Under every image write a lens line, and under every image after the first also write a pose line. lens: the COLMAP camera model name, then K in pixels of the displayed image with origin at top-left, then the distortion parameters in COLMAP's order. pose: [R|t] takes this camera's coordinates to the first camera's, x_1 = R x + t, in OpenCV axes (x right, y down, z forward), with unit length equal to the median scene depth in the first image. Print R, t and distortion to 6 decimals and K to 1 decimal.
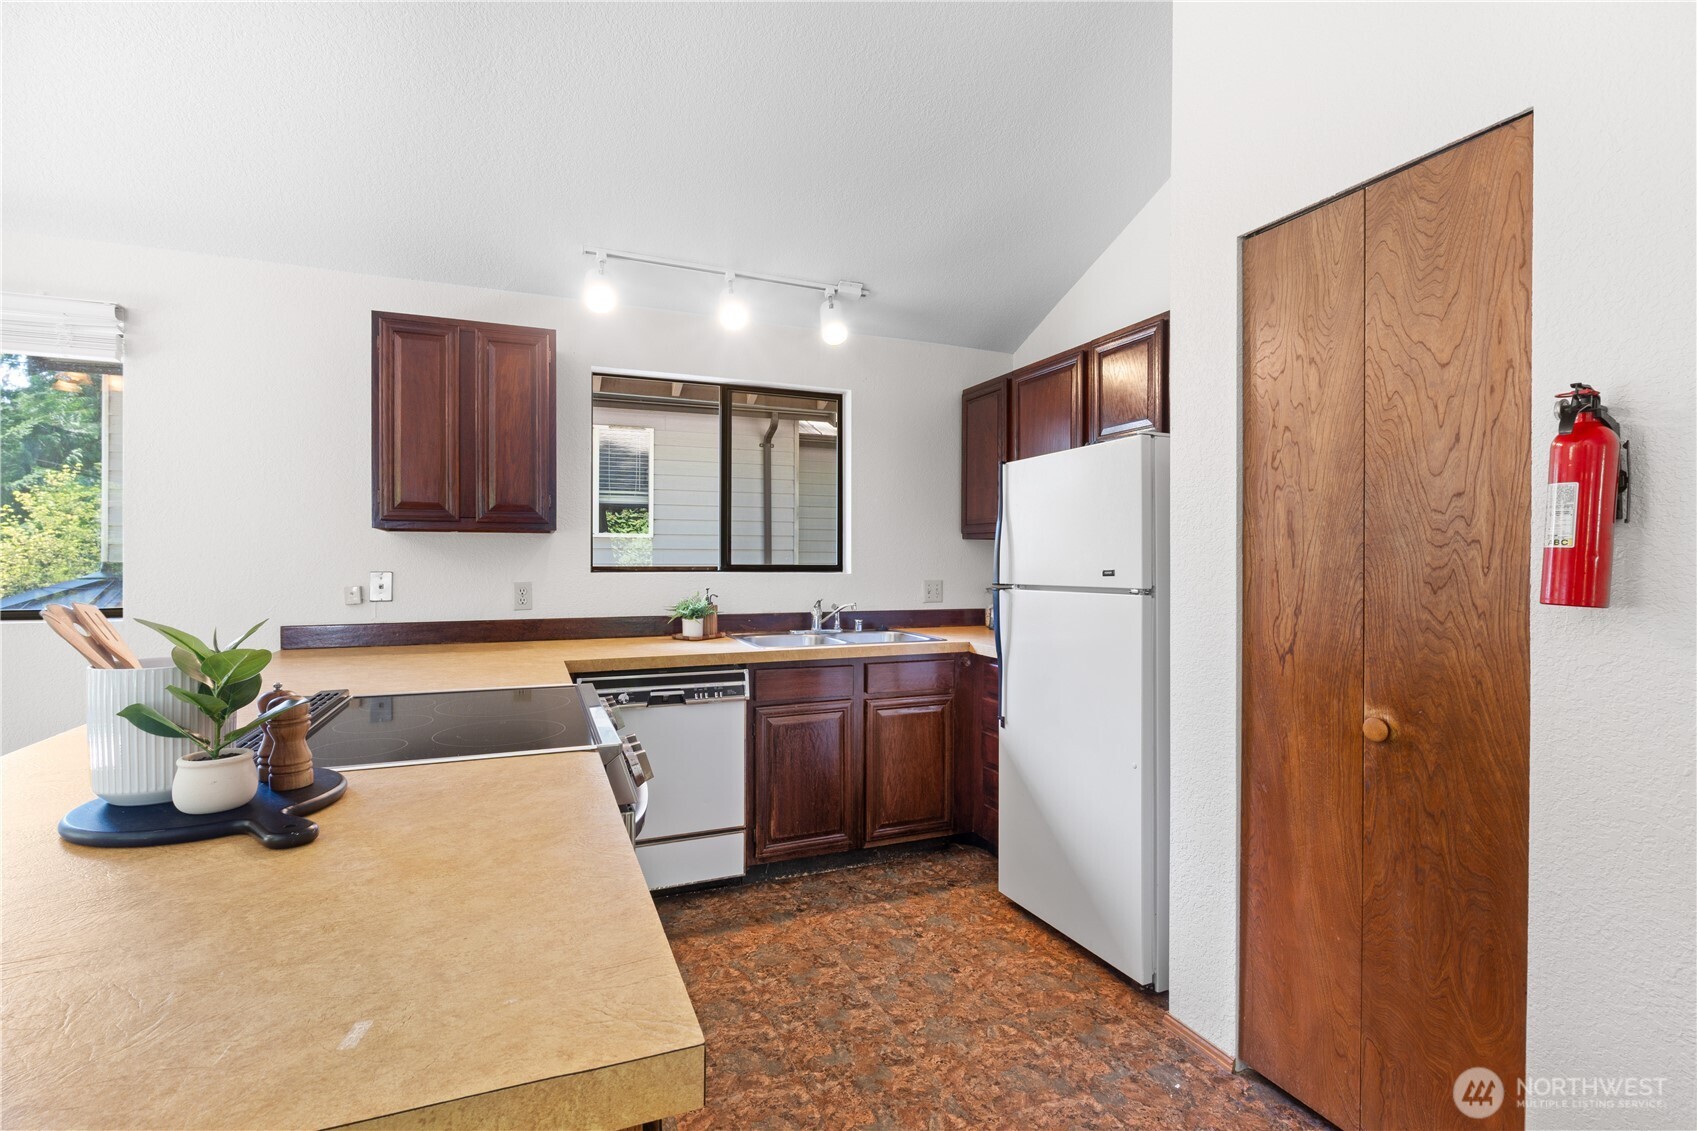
lens RADIAL K [[782.3, 0, 854.6], [0, 782.3, 559.7], [0, 0, 1]] dist [-0.007317, 0.000624]
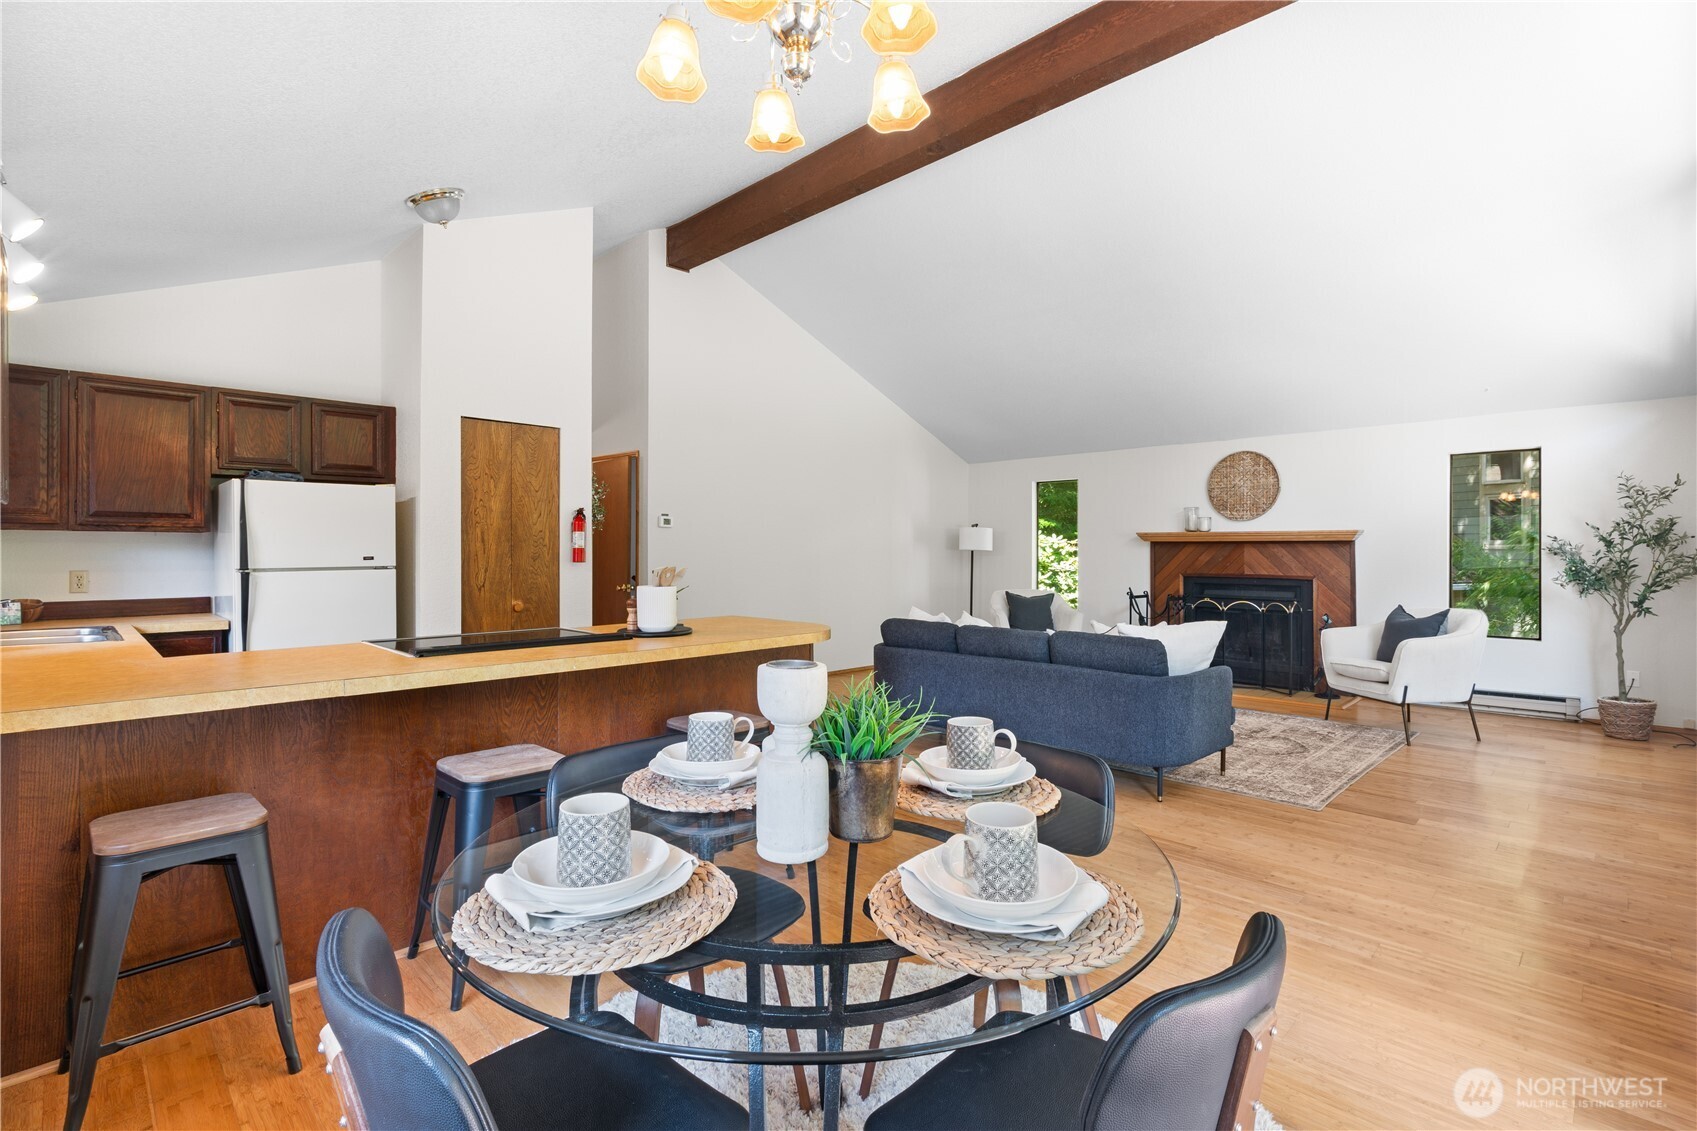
lens RADIAL K [[782.3, 0, 858.5], [0, 782.3, 552.9], [0, 0, 1]] dist [-0.007317, 0.000624]
pose [[-0.389066, -0.002634, 0.921206, -1.332288], [-0.000418, 0.999996, 0.002683, -0.000734], [-0.921210, 0.000659, -0.389065, 0.493290]]
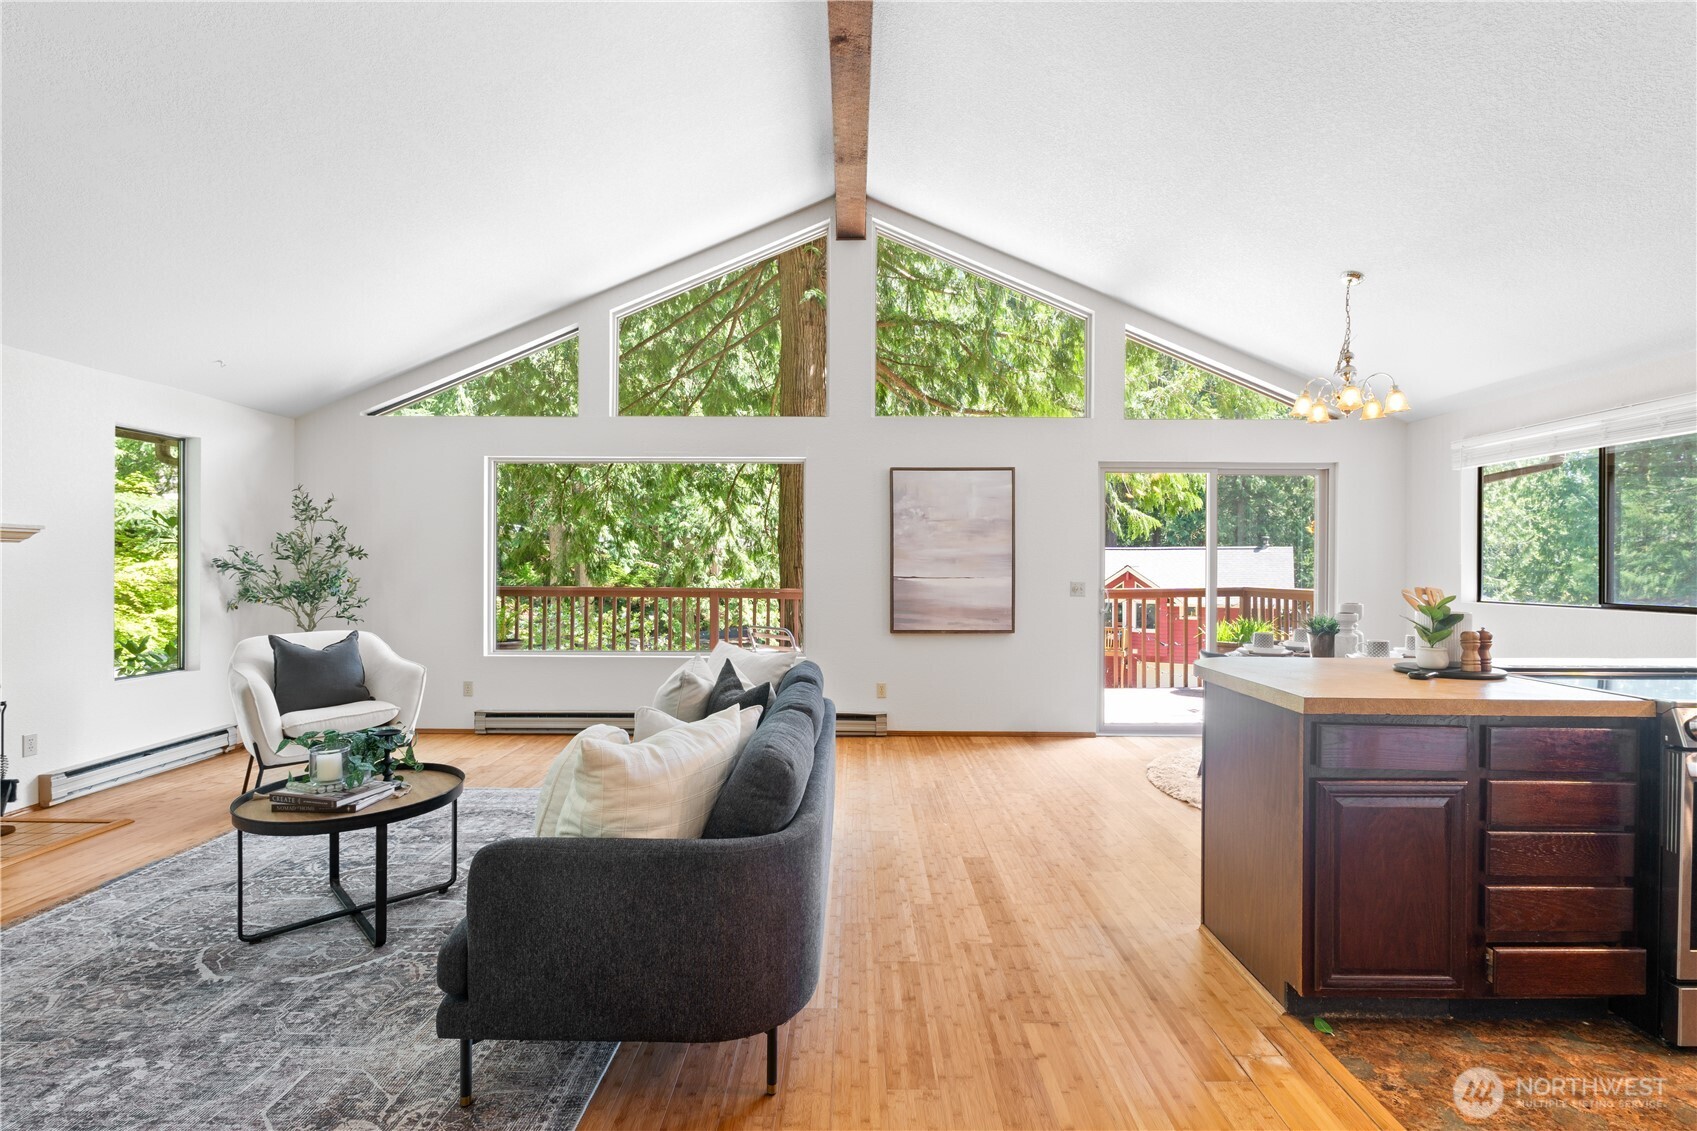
lens RADIAL K [[782.3, 0, 850.9], [0, 782.3, 564.7], [0, 0, 1]] dist [-0.007317, 0.000624]
pose [[-0.390815, -0.005890, -0.920450, 0.725722], [-0.006082, 0.999974, -0.003816, 0.000776], [0.920449, 0.004106, -0.390841, 0.081612]]
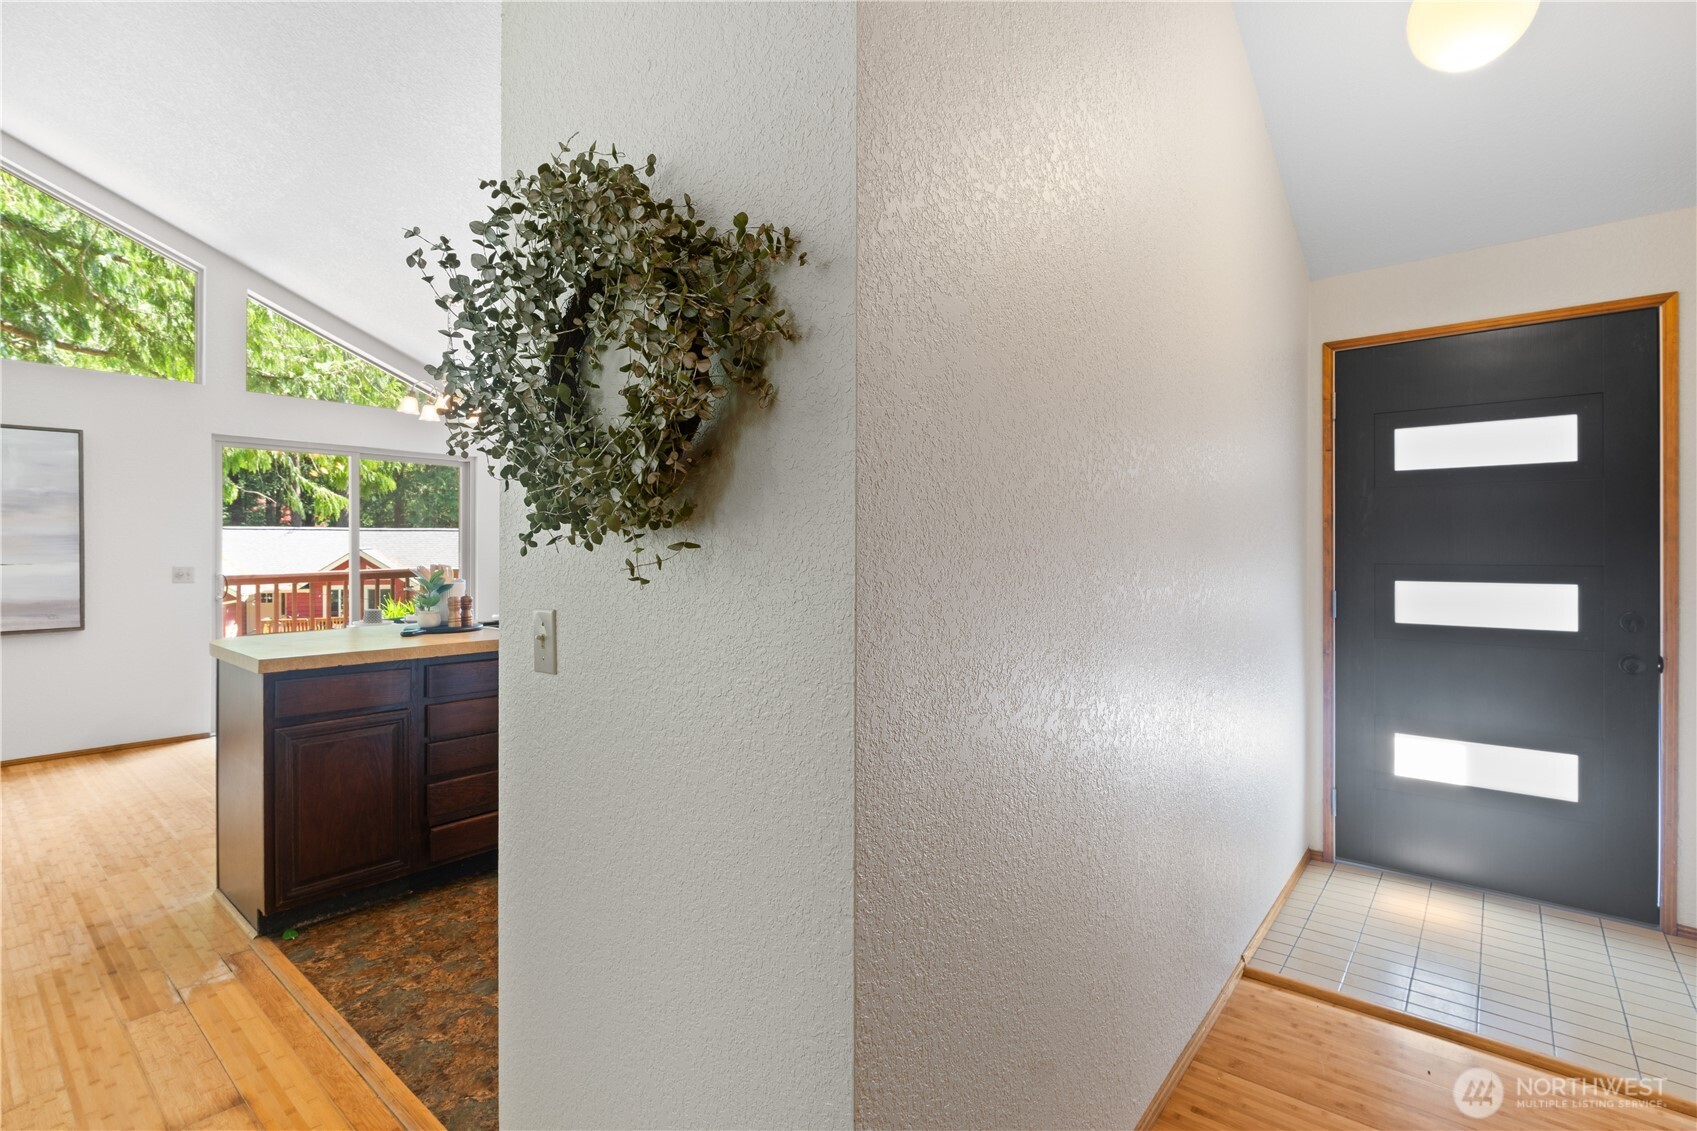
lens RADIAL K [[782.3, 0, 854.4], [0, 782.3, 551.0], [0, 0, 1]] dist [-0.007317, 0.000624]
pose [[0.467141, -0.000918, -0.884182, 0.925865], [0.001651, 0.999999, -0.000166, 0.001092], [0.884181, -0.001382, 0.467142, 0.338212]]
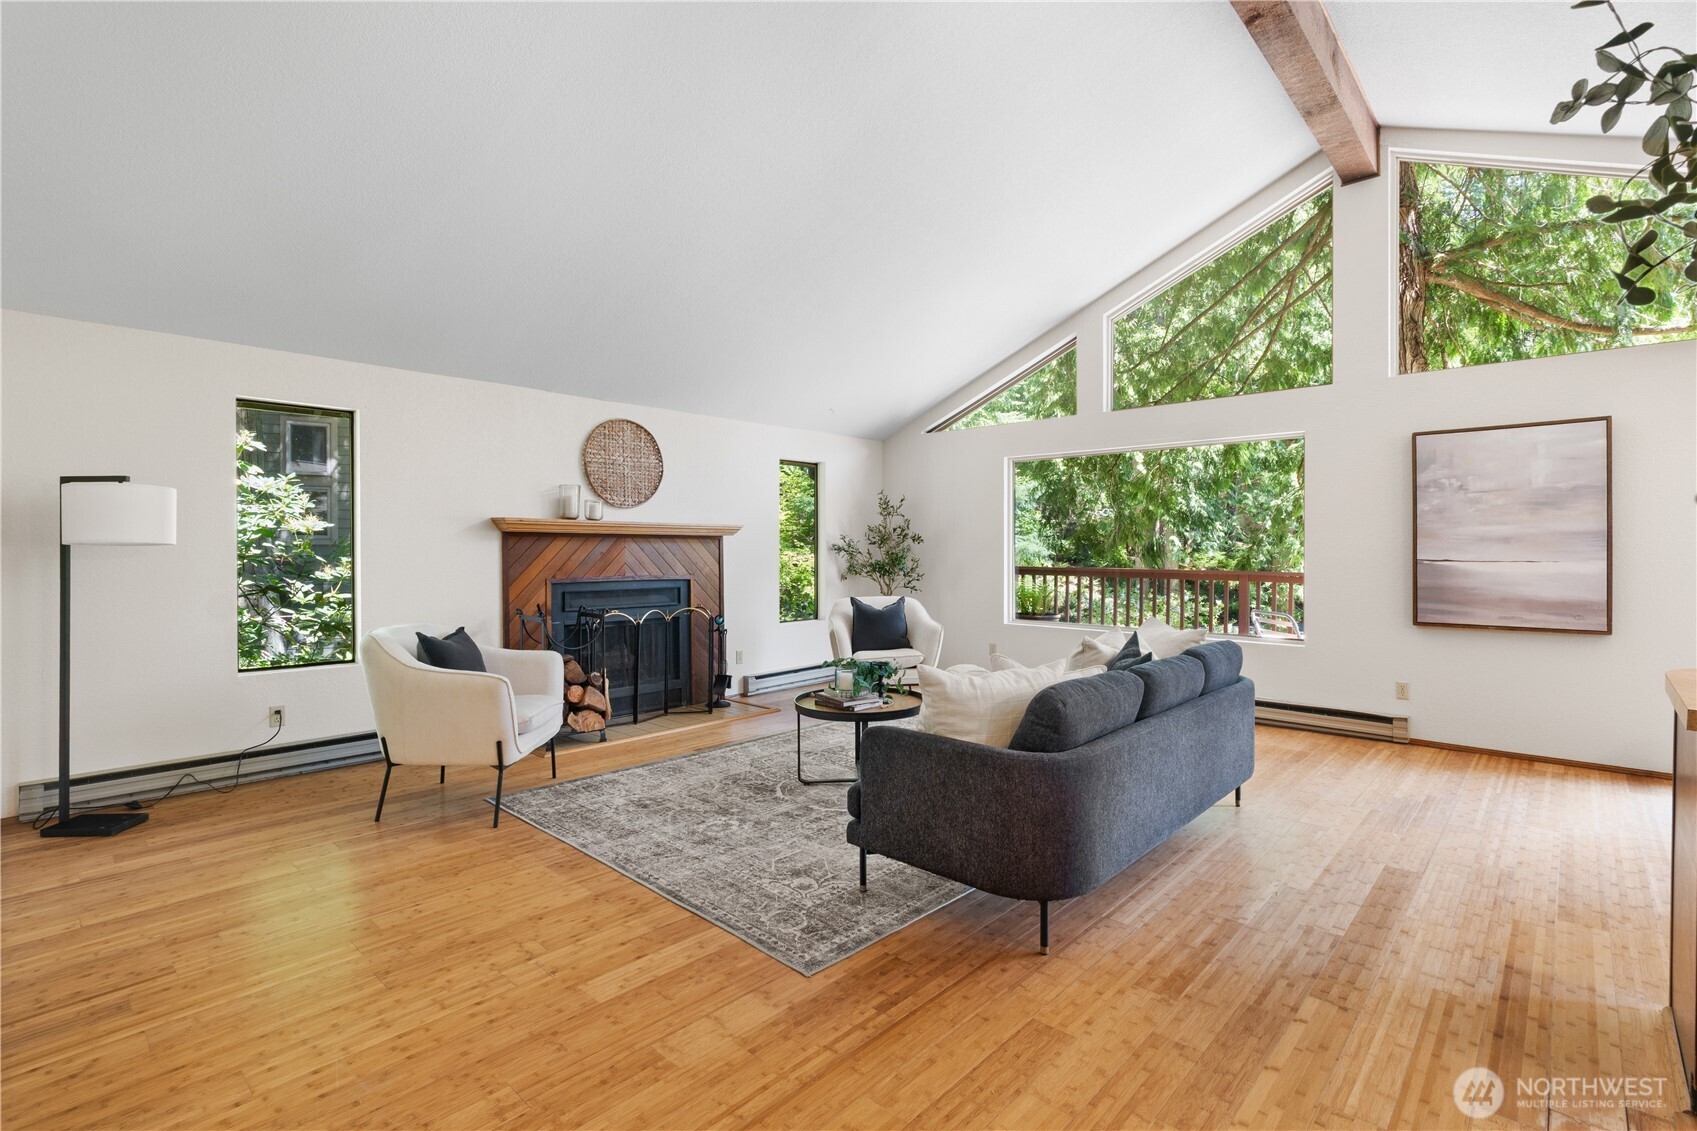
lens RADIAL K [[782.3, 0, 846.1], [0, 782.3, 556.2], [0, 0, 1]] dist [-0.007317, 0.000624]
pose [[-0.910728, 0.001796, -0.413003, 0.696565], [-0.002722, 0.999943, 0.010351, 0.001237], [0.412998, 0.010551, -0.910671, 0.414323]]
